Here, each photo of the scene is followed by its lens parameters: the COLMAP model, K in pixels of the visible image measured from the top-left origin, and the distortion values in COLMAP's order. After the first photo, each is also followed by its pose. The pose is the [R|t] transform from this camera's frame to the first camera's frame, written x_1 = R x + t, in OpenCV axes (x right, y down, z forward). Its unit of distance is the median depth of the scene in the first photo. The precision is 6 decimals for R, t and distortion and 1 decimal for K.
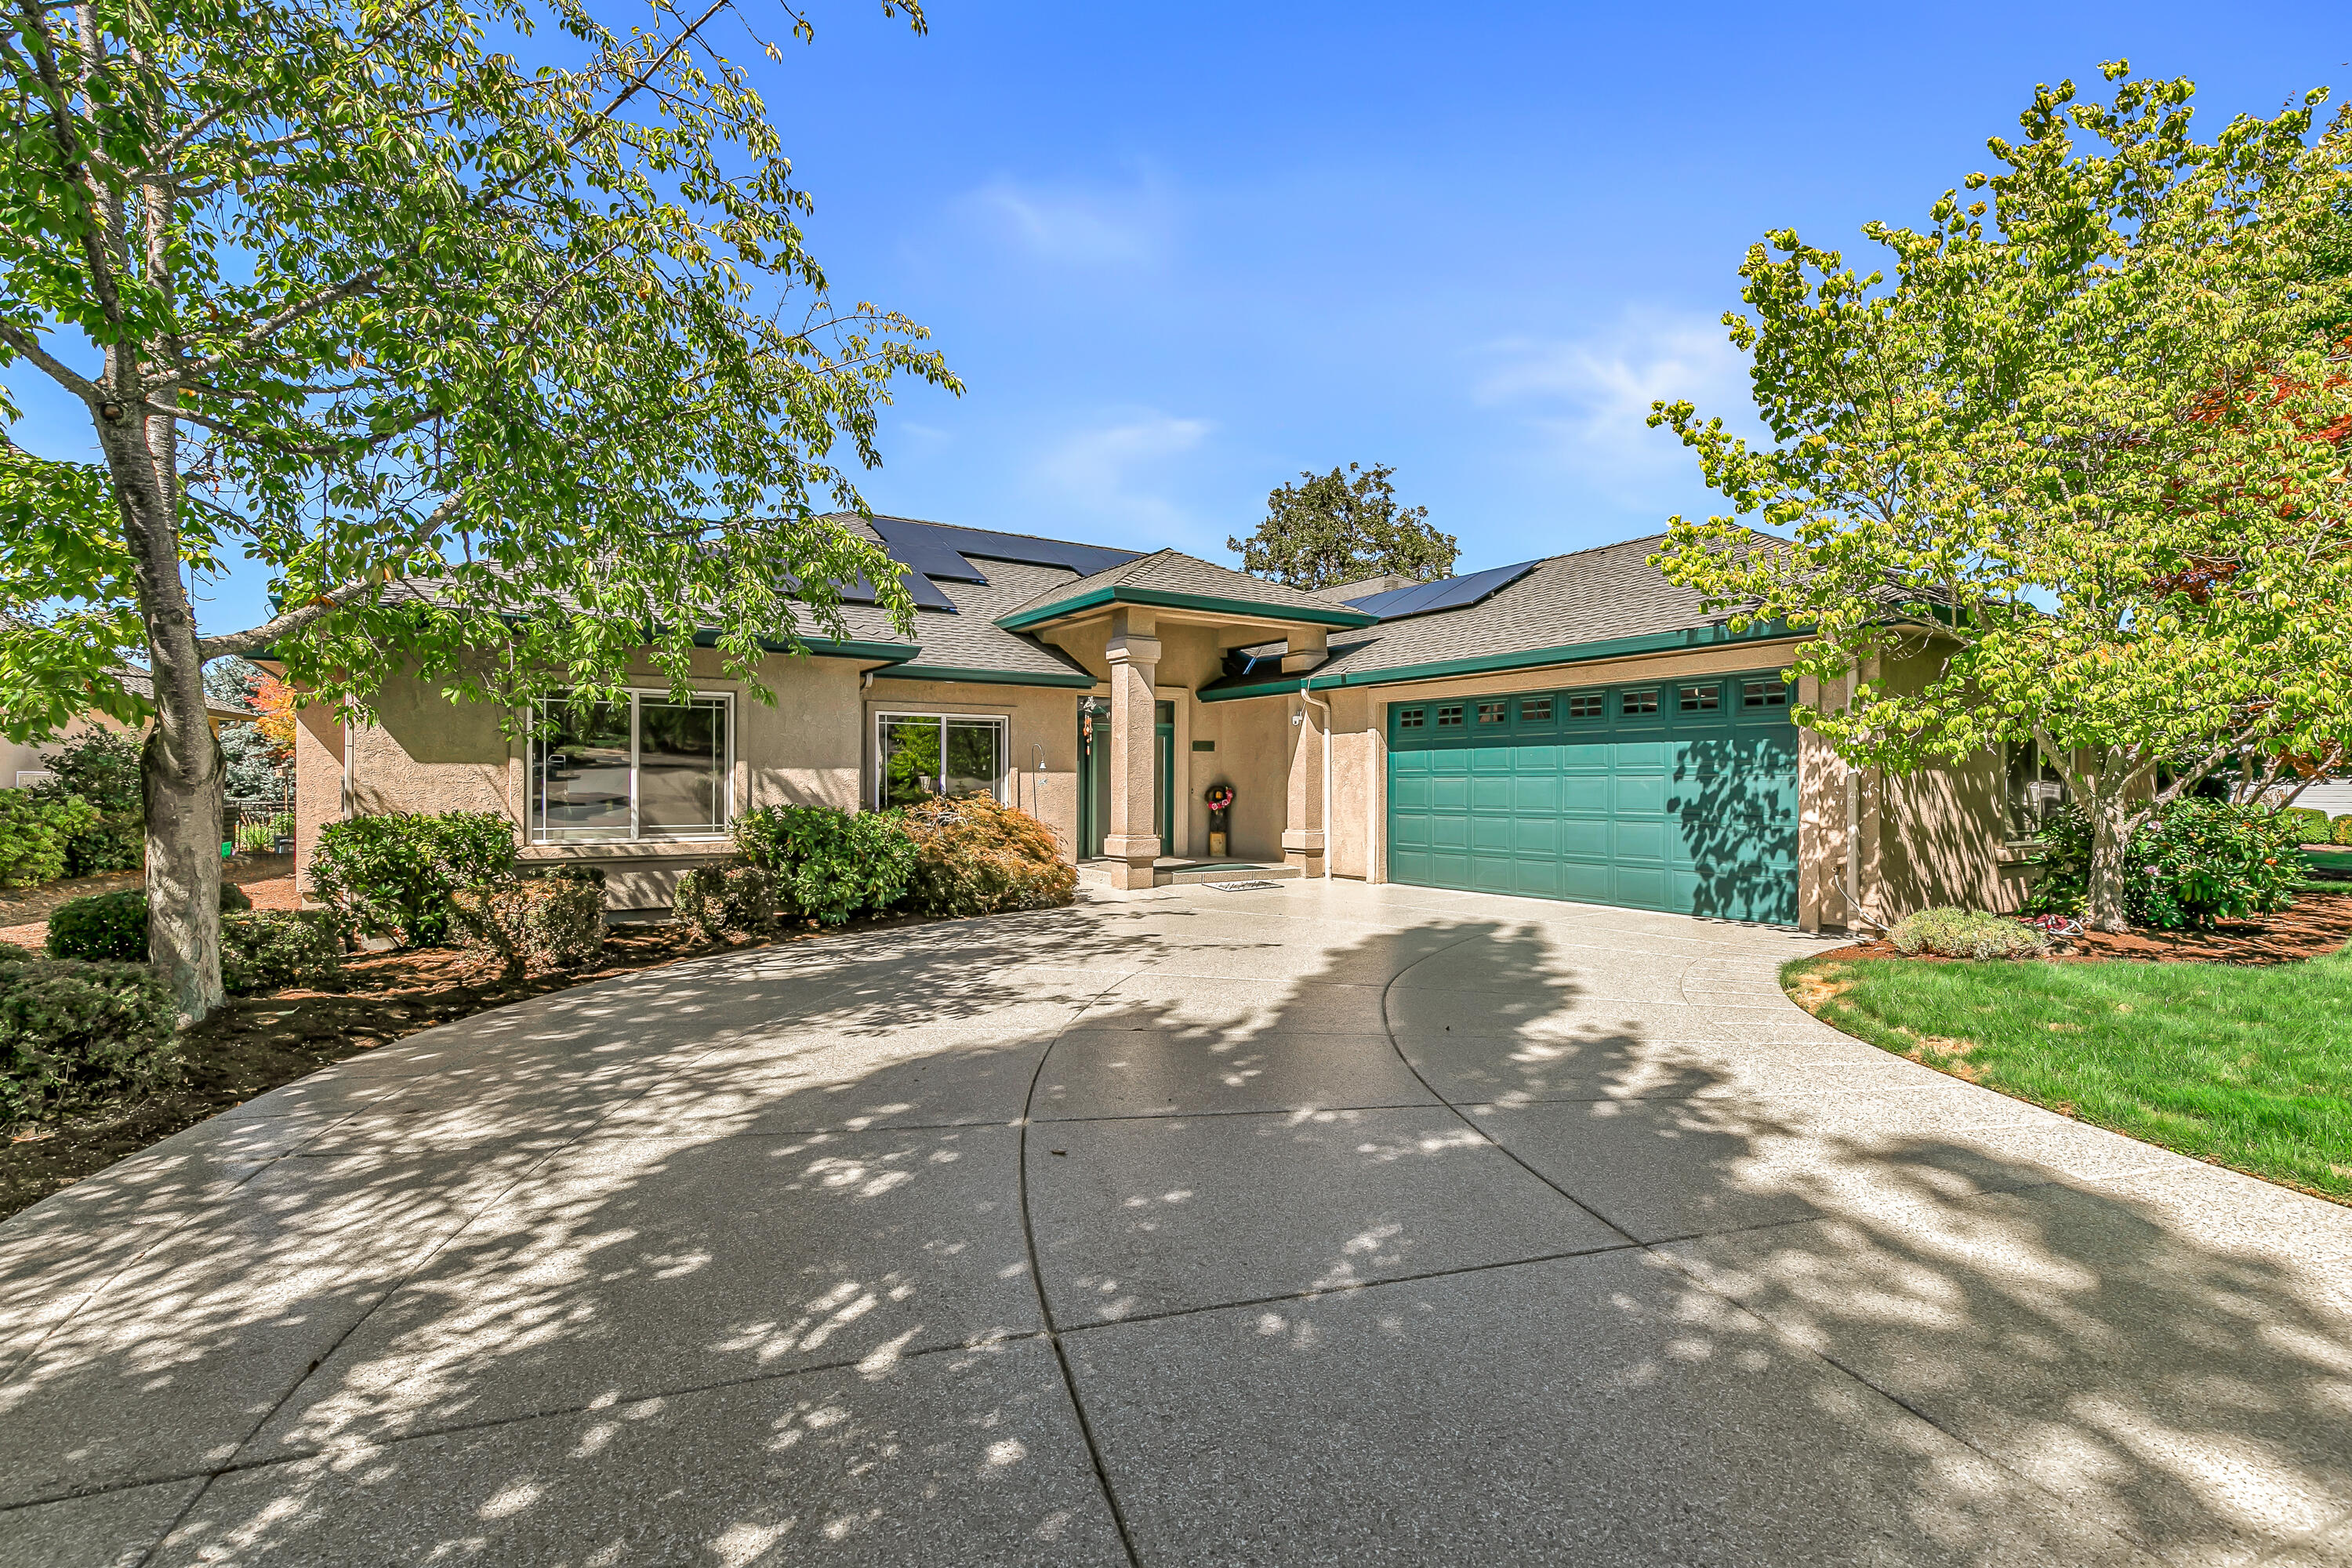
lens RADIAL K [[1070.7, 0, 1201.0], [0, 1070.7, 785.0], [0, 0, 1]] dist [0.008963, -0.001466]
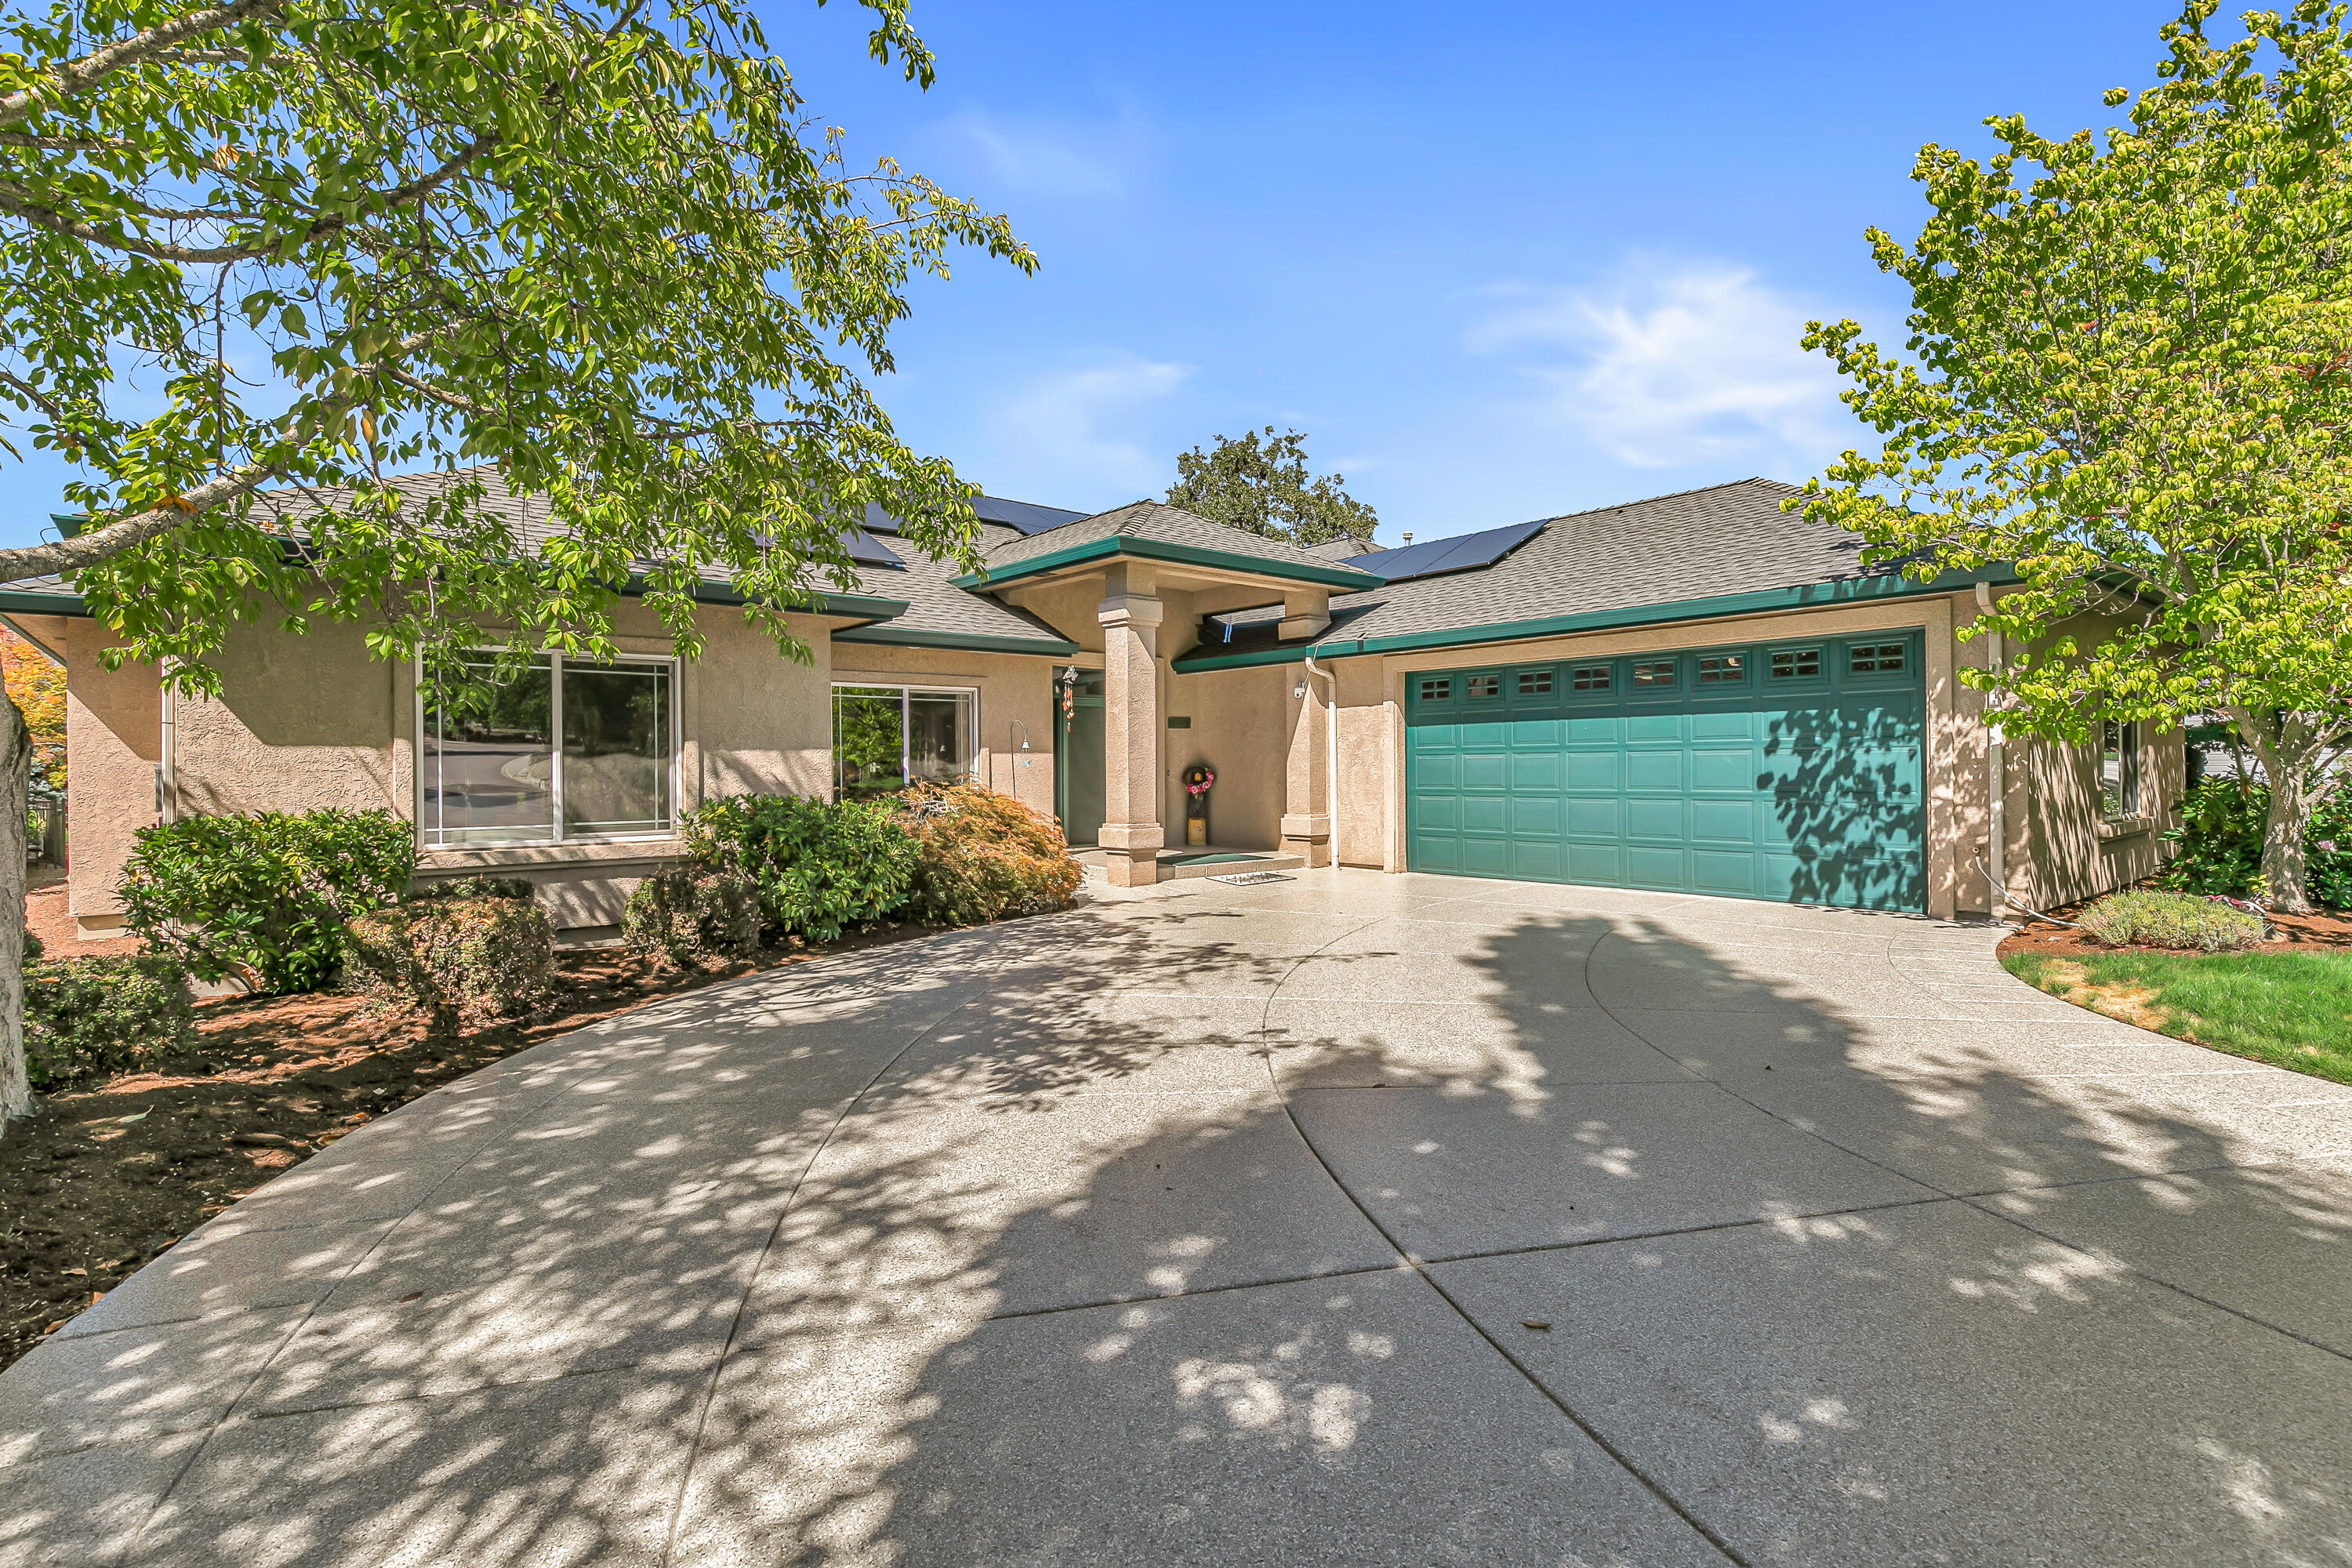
lens RADIAL K [[1070.7, 0, 1152.5], [0, 1070.7, 770.9], [0, 0, 1]] dist [0.008963, -0.001466]
pose [[0.992689, -0.010854, 0.120210, -0.221442], [0.010479, 0.999938, 0.003756, 0.000898], [-0.120243, -0.002468, 0.992741, 0.192478]]
